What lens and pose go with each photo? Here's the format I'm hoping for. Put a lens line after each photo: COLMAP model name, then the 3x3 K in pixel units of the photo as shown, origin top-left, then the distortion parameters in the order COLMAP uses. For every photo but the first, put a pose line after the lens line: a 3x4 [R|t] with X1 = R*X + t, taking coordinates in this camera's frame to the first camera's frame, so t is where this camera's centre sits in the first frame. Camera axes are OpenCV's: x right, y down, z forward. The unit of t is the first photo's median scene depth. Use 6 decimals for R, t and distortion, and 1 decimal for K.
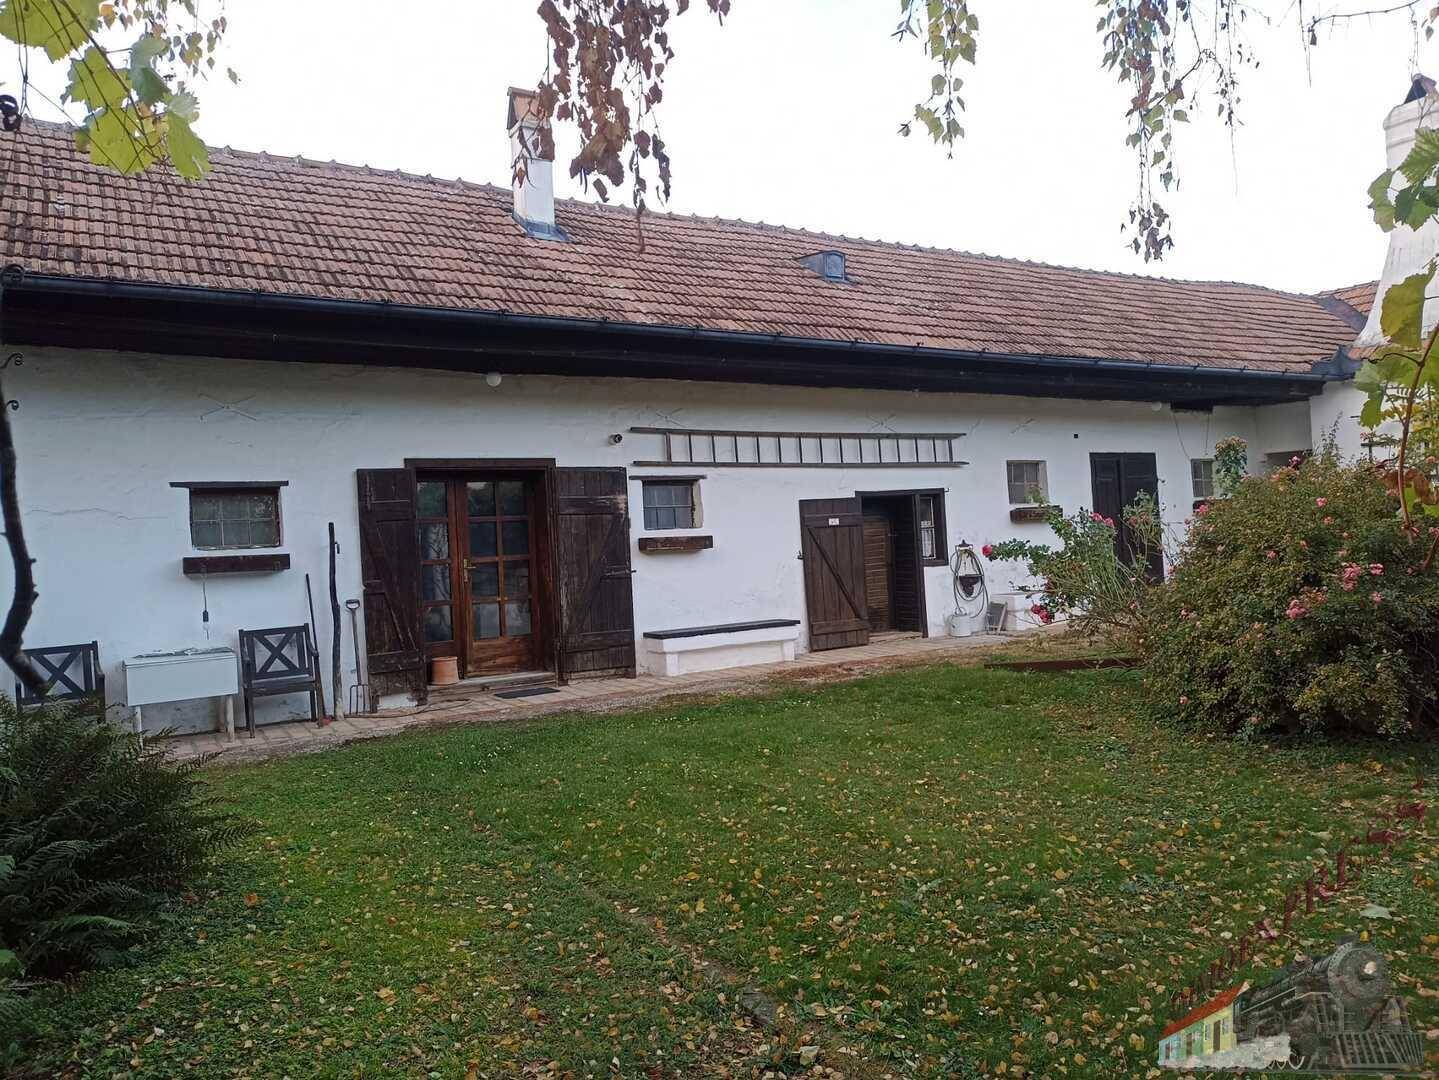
lens RADIAL K [[1082.5, 0, 720.6], [0, 1082.5, 540.8], [0, 0, 1]] dist [0.029852, -0.018695]
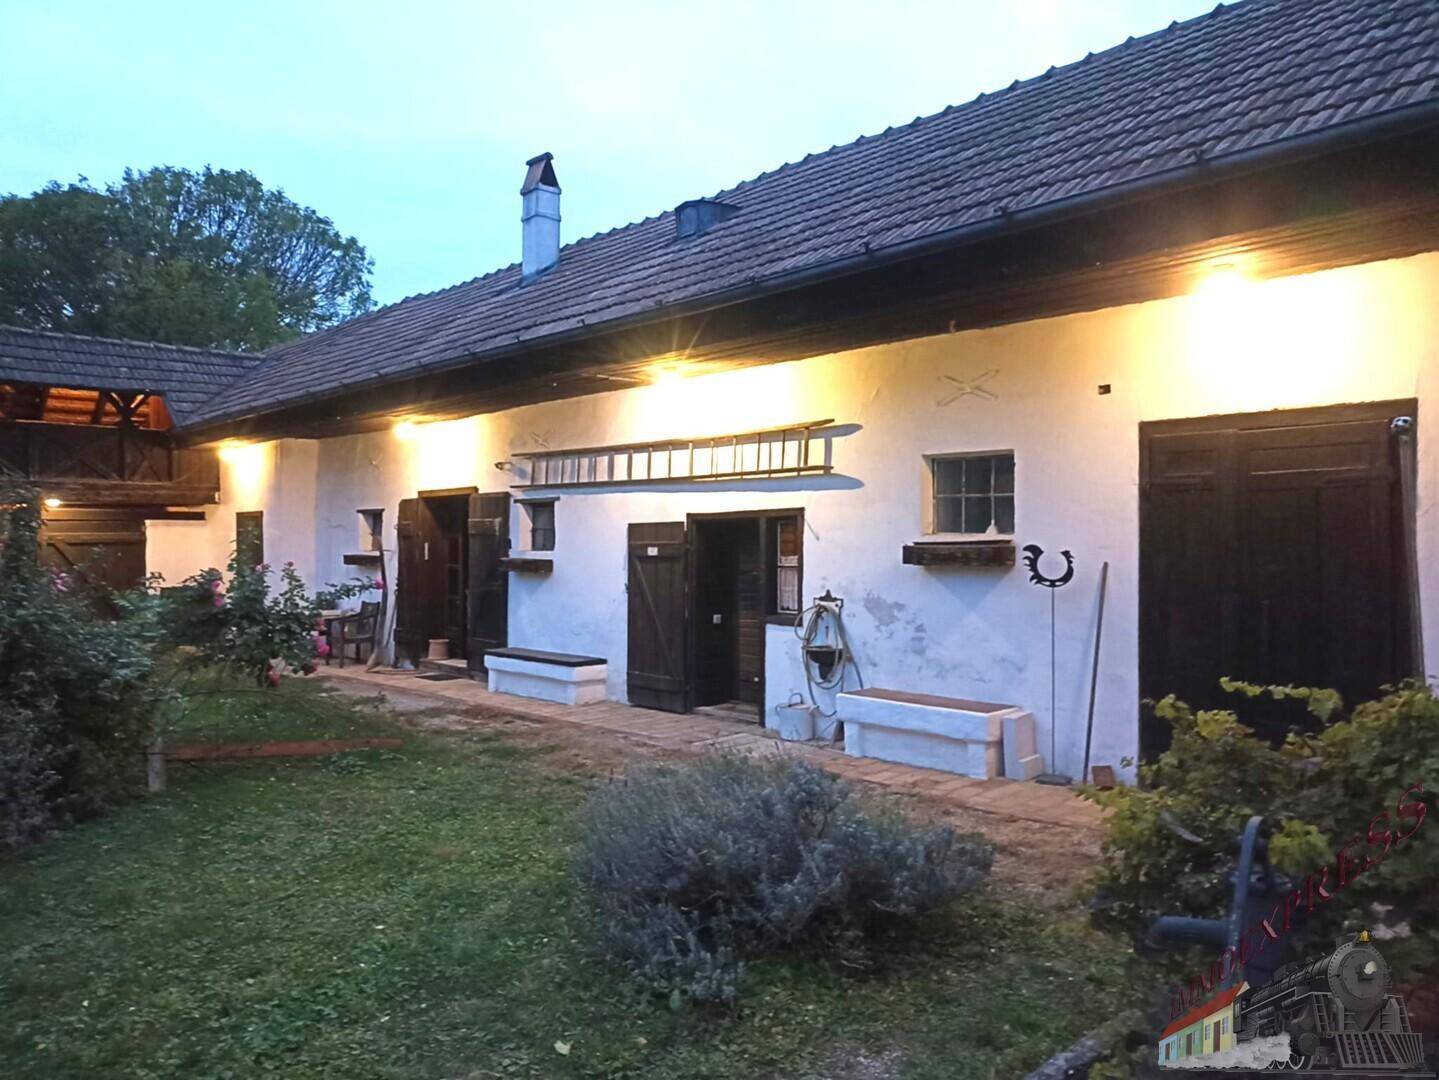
lens RADIAL K [[1082.5, 0, 714.8], [0, 1082.5, 532.9], [0, 0, 1]] dist [0.029852, -0.018695]
pose [[0.148382, 0.056494, -0.987315, 0.902783], [0.015935, 0.998101, 0.059506, -0.078359], [0.988802, -0.024562, 0.147200, 0.921009]]
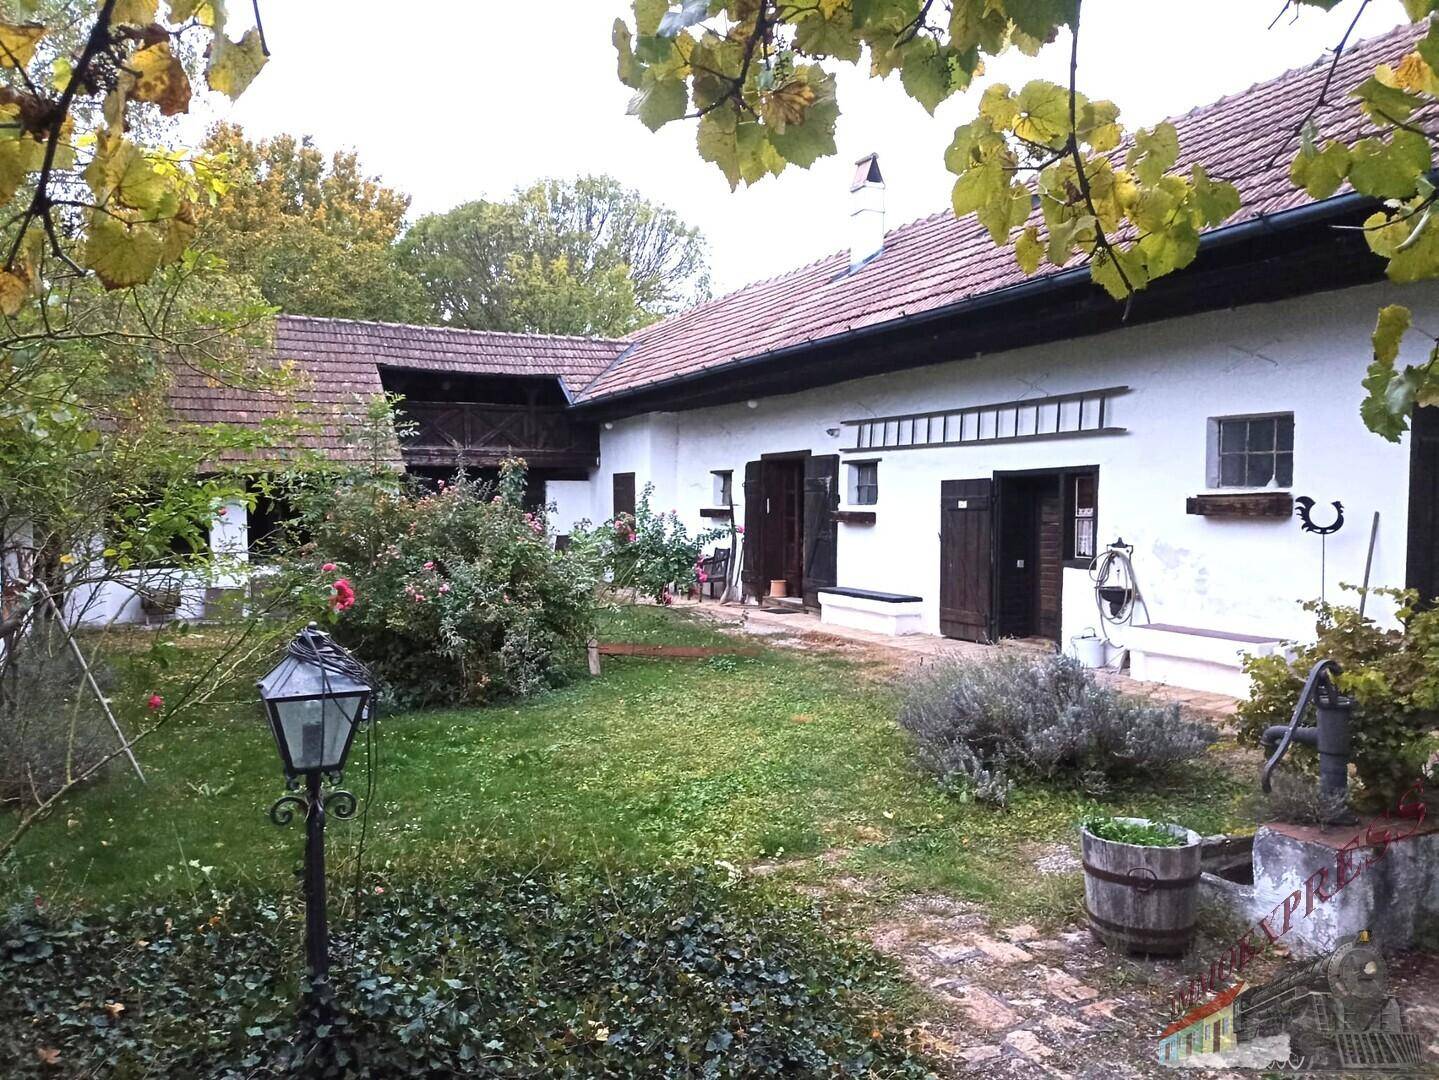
lens RADIAL K [[1082.5, 0, 711.5], [0, 1082.5, 545.8], [0, 0, 1]] dist [0.029852, -0.018695]
pose [[-0.145106, 0.106413, -0.983677, 1.051264], [0.036086, 0.994107, 0.102219, -0.085009], [0.988758, -0.020664, -0.148091, 0.917022]]
